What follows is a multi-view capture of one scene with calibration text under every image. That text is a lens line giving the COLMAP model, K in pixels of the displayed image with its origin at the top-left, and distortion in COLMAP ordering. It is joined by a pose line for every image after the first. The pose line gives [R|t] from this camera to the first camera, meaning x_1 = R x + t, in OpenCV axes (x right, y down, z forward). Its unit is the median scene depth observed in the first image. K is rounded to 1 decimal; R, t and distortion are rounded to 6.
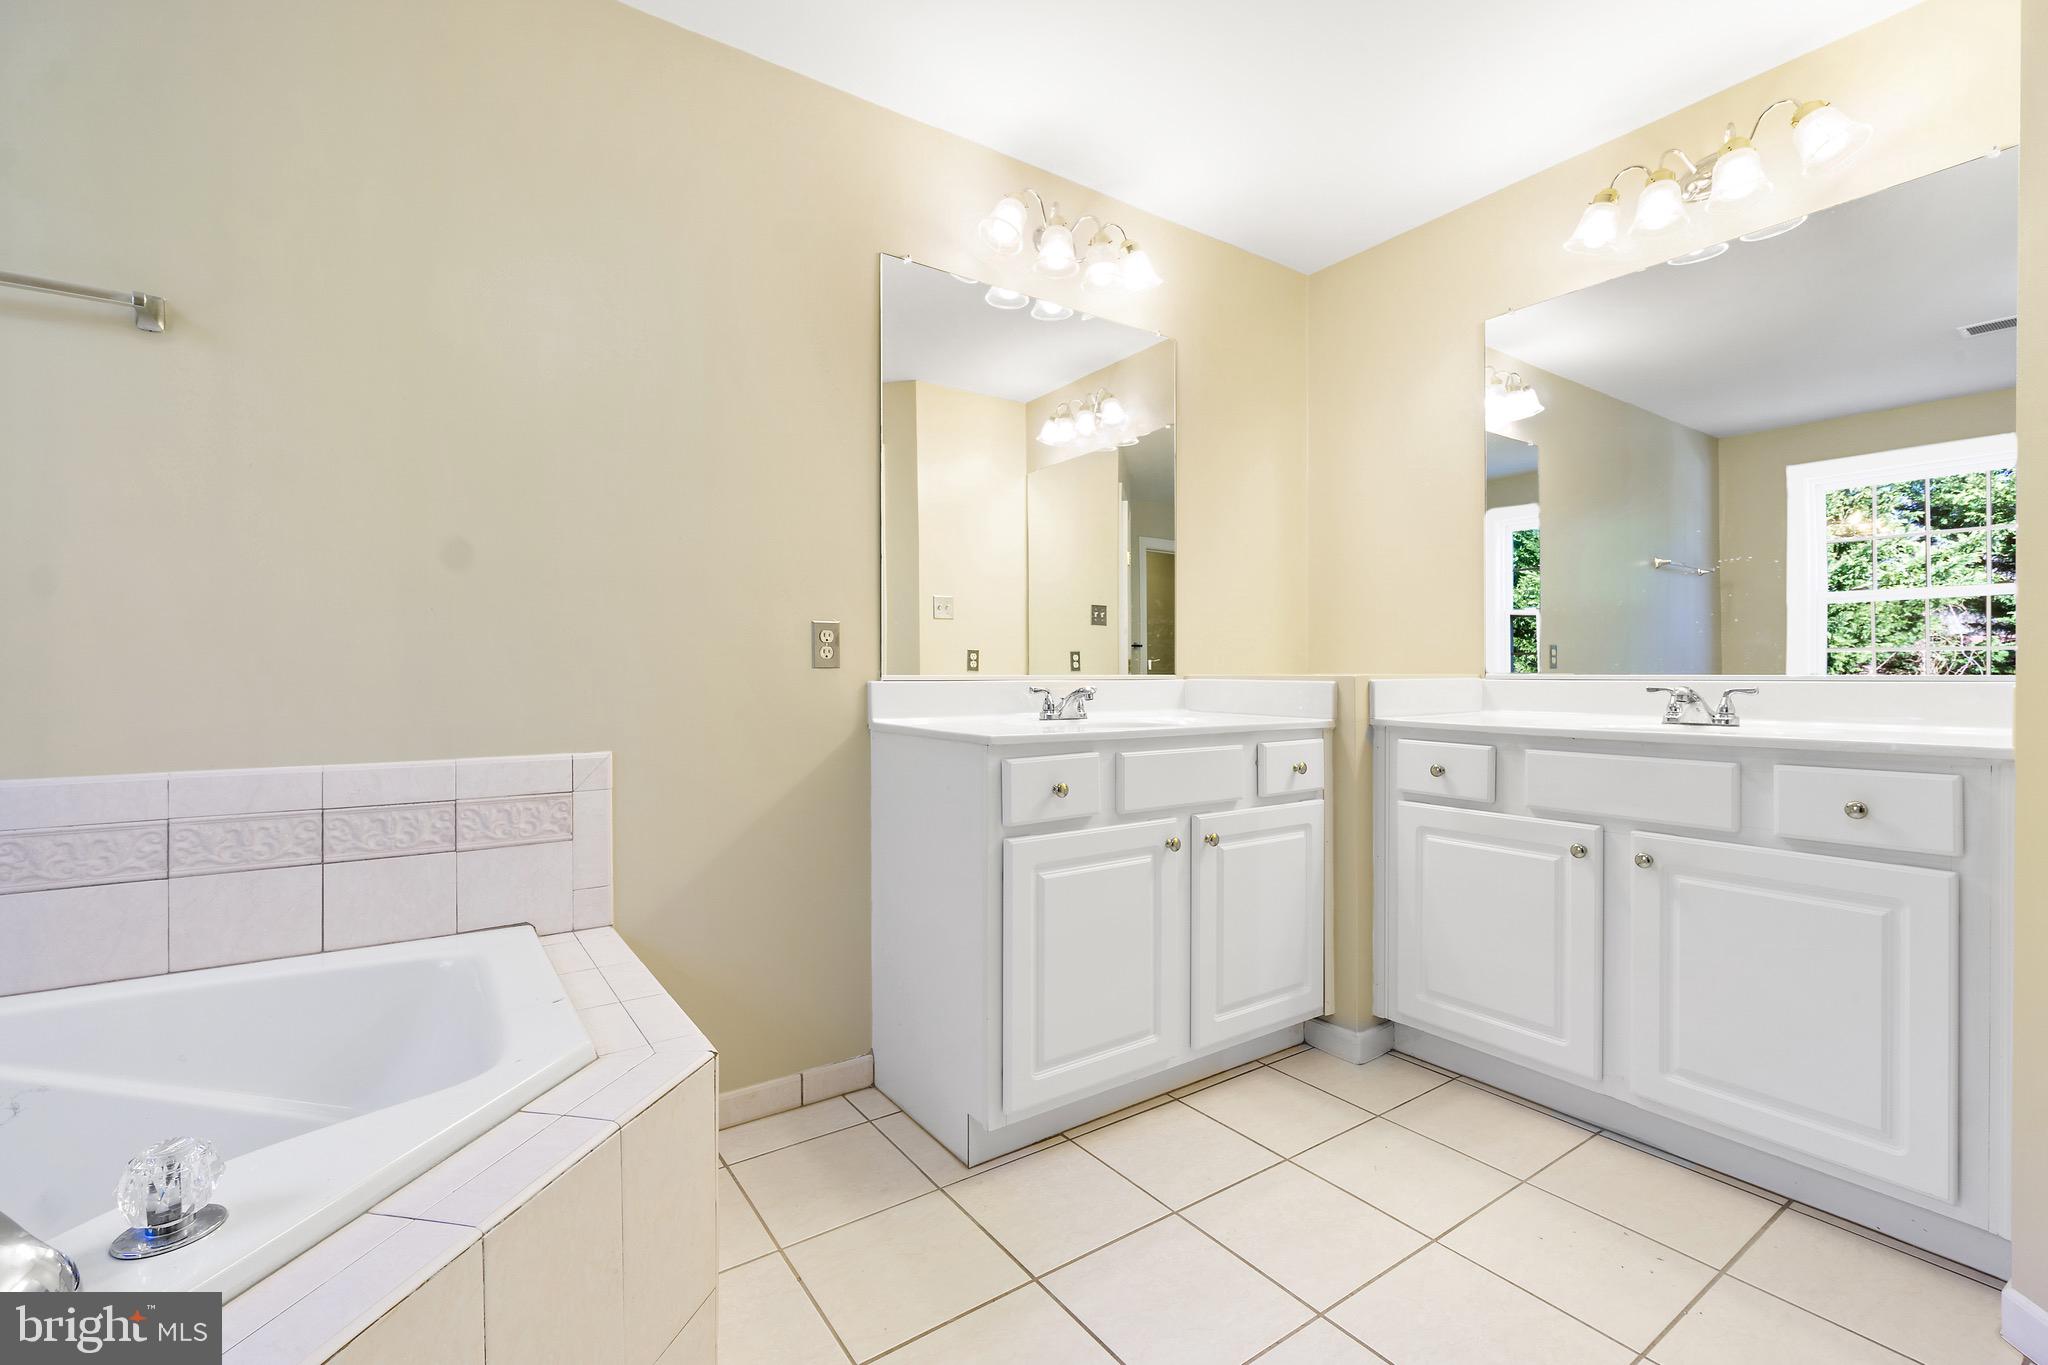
lens RADIAL K [[887.1, 0, 1019.6], [0, 887.1, 670.6], [0, 0, 1]] dist [-0.003883, 0.000402]
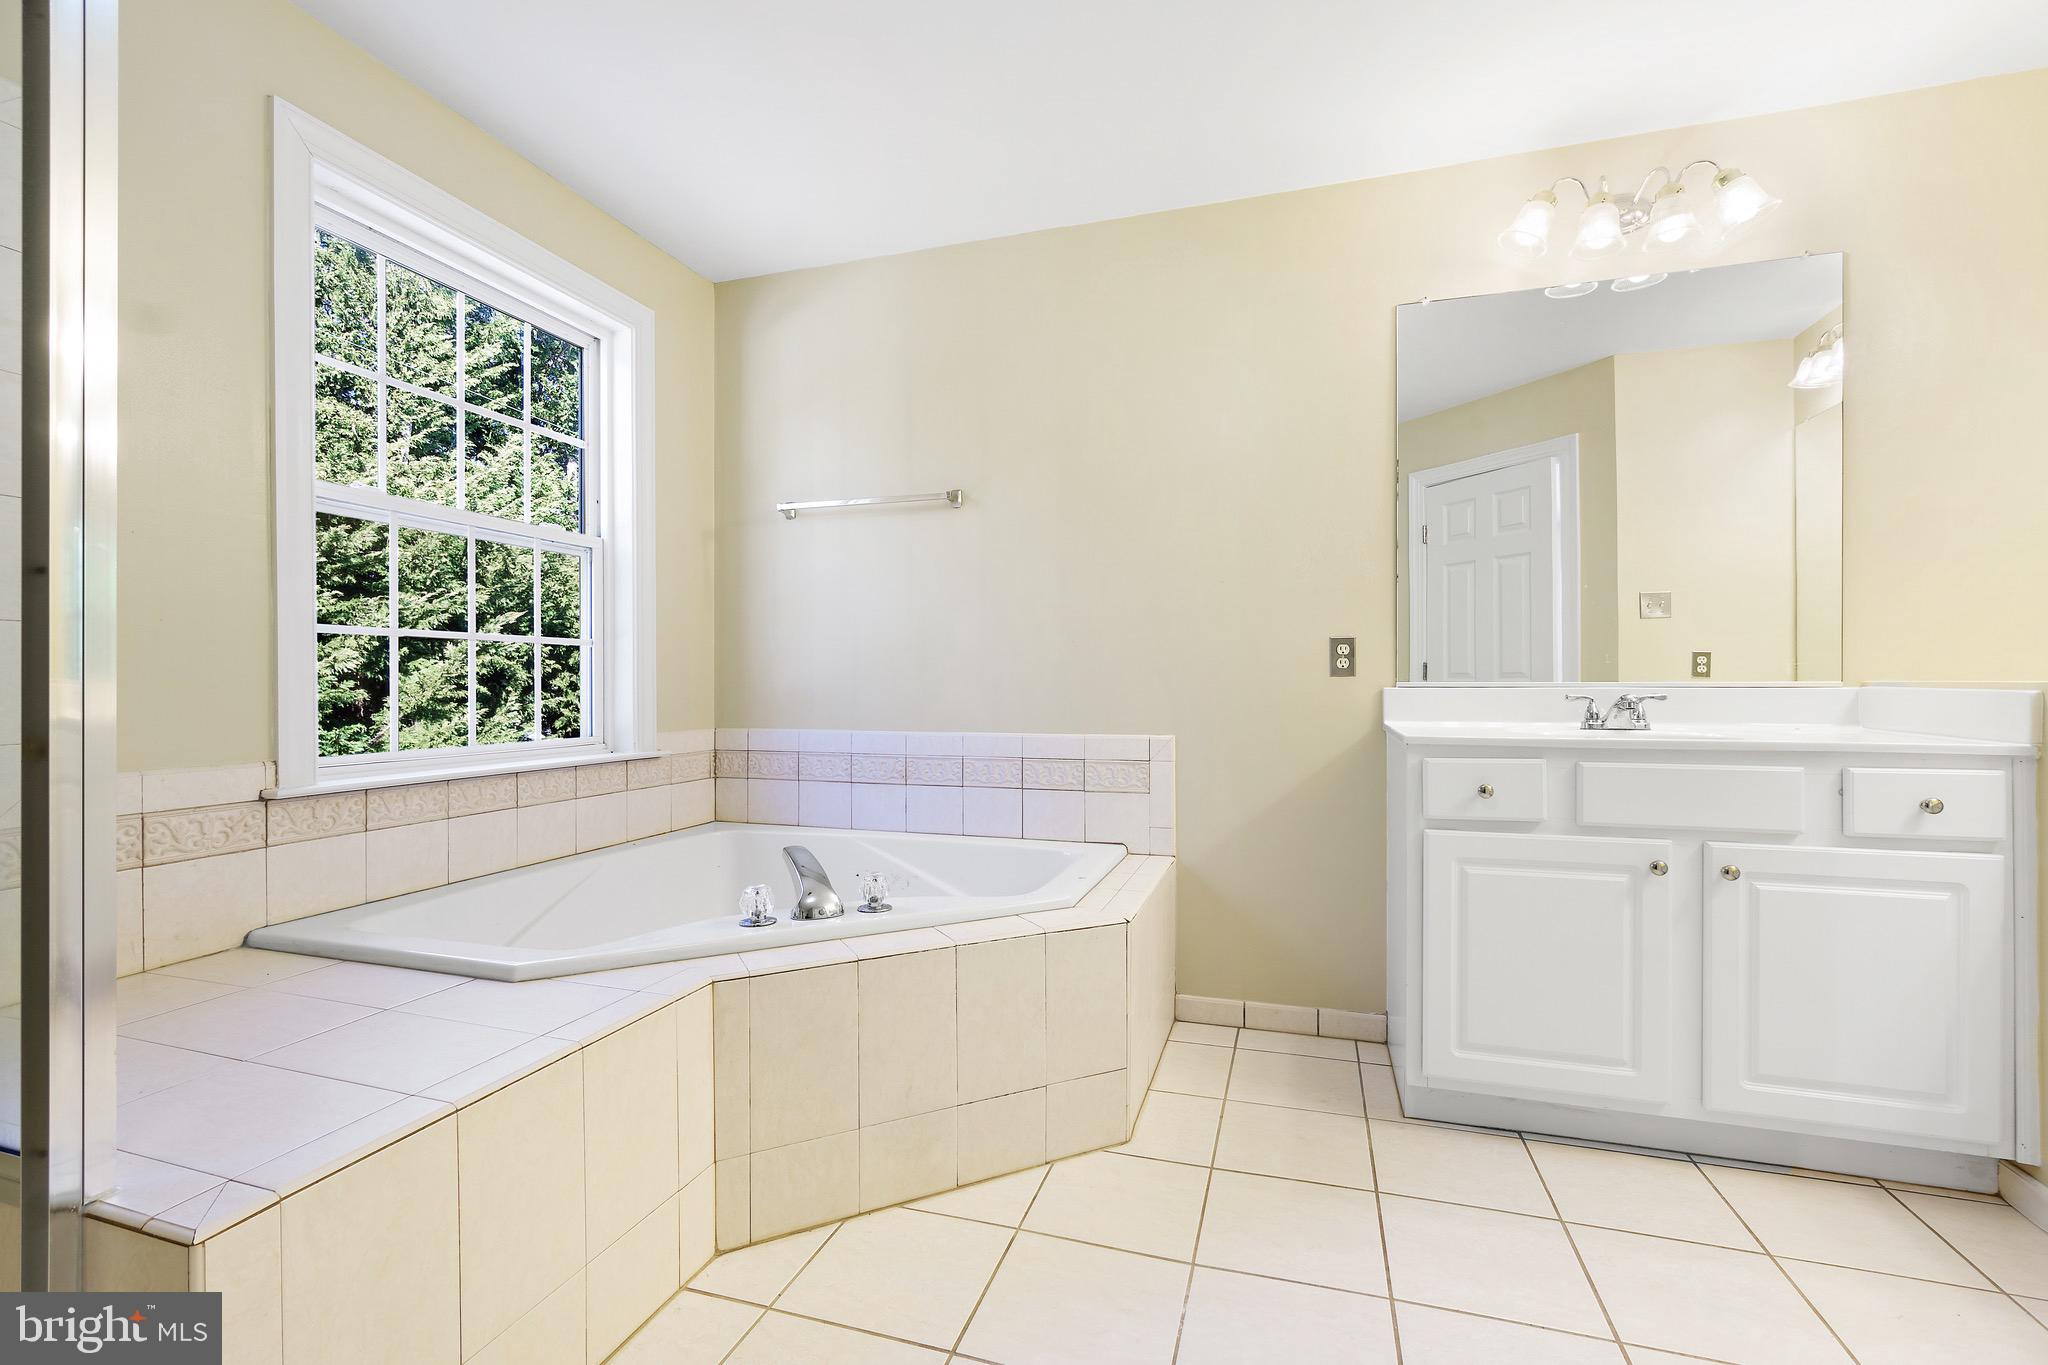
lens RADIAL K [[887.1, 0, 1023.3], [0, 887.1, 682.7], [0, 0, 1]] dist [-0.003883, 0.000402]
pose [[0.614848, -0.000215, -0.788646, 0.471652], [0.004549, 0.999984, 0.003274, 0.000299], [0.788633, -0.005600, 0.614839, -0.067109]]
